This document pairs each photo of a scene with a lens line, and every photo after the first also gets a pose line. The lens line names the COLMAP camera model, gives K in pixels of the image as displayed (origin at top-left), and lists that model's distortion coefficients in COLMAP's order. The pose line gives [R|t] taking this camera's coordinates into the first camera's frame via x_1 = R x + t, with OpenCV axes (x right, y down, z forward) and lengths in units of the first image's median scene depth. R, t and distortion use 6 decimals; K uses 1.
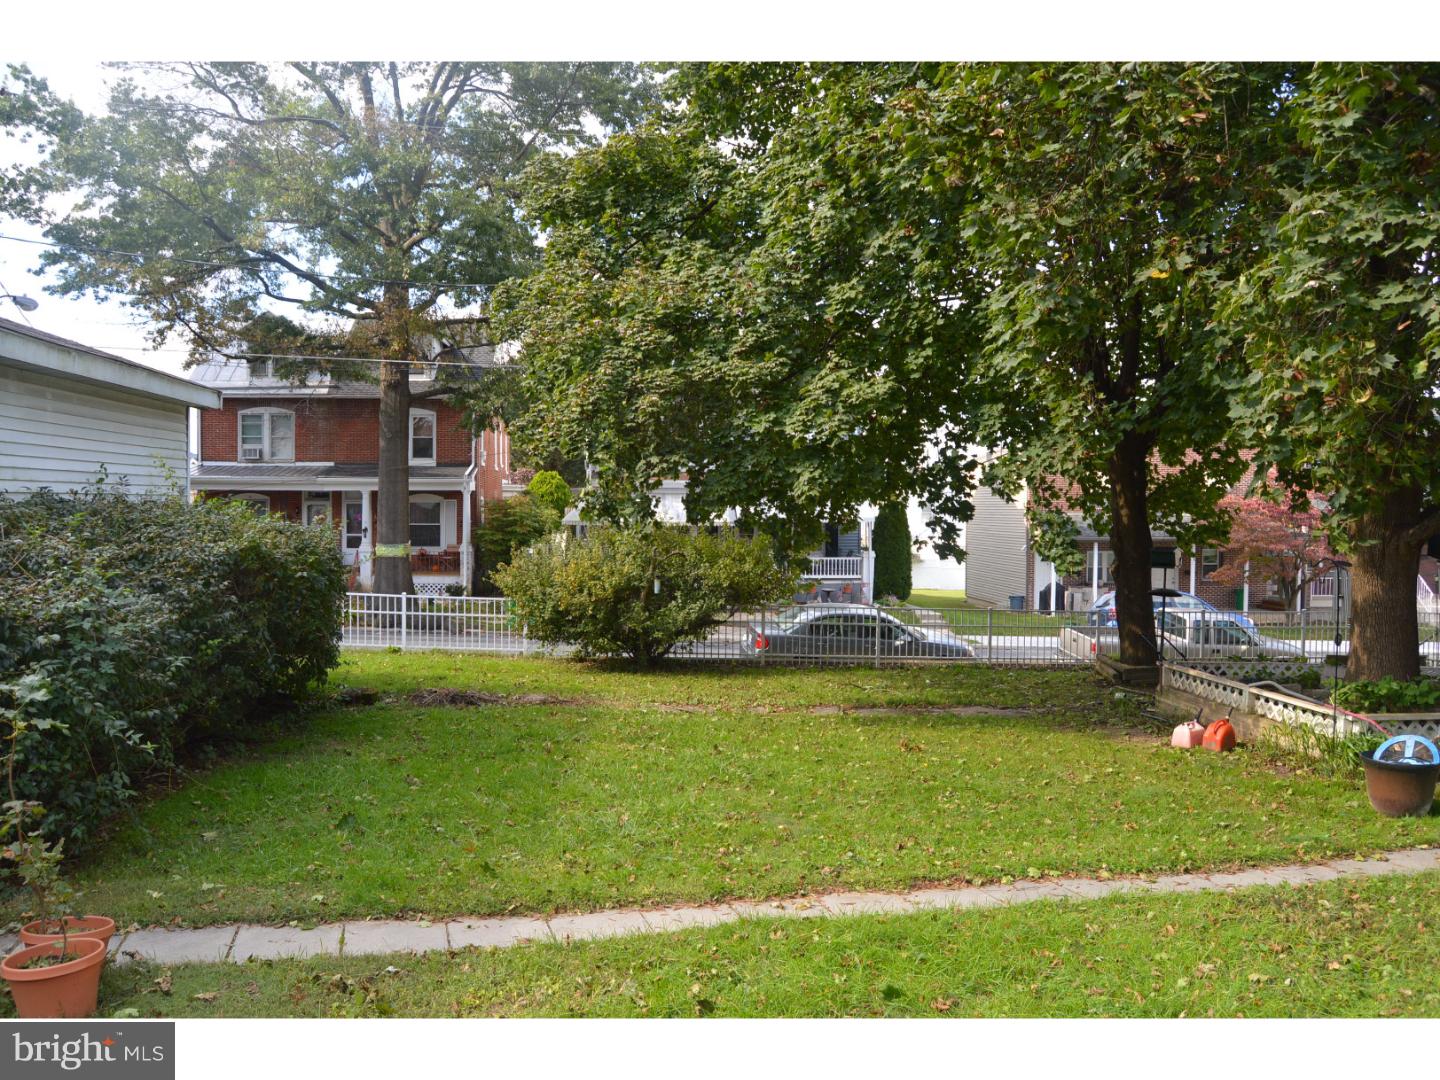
lens RADIAL K [[1157.0, 0, 720.0], [0, 1157.0, 540.0], [0, 0, 1]] dist [-0.001780, -0.136159]
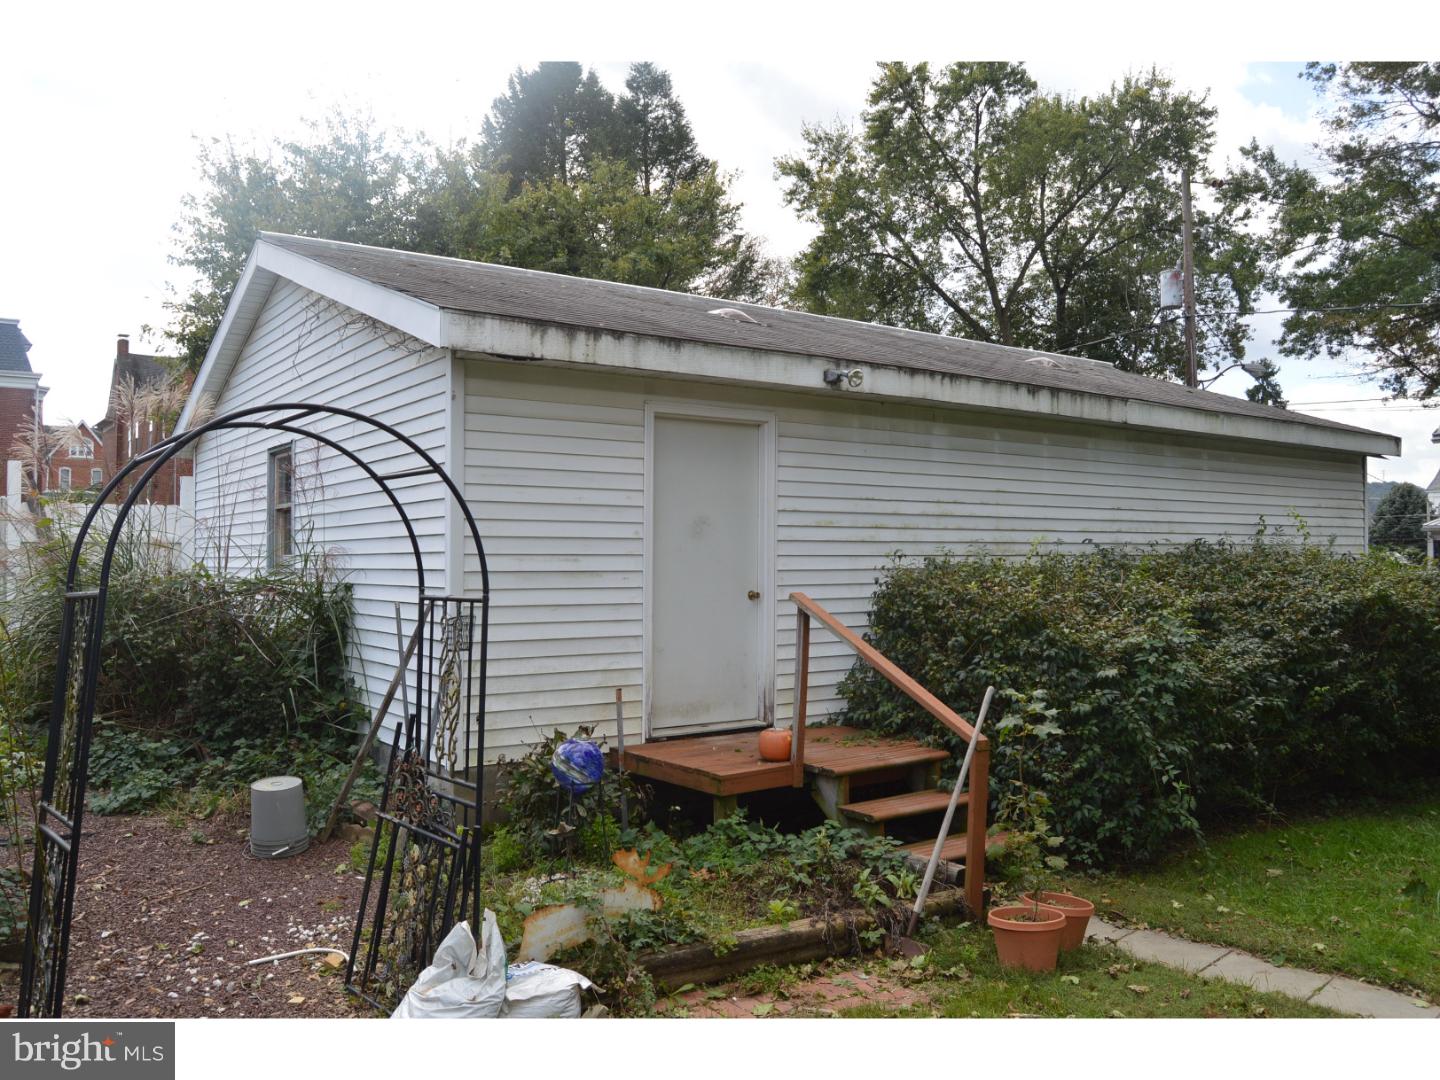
lens RADIAL K [[1157.0, 0, 720.0], [0, 1157.0, 540.0], [0, 0, 1]] dist [-0.047991, -0.002012]
pose [[0.512473, -0.016748, -0.858540, 0.171551], [-0.021320, 0.999253, -0.032220, 0.001108], [0.858439, 0.034816, 0.511733, 0.026359]]
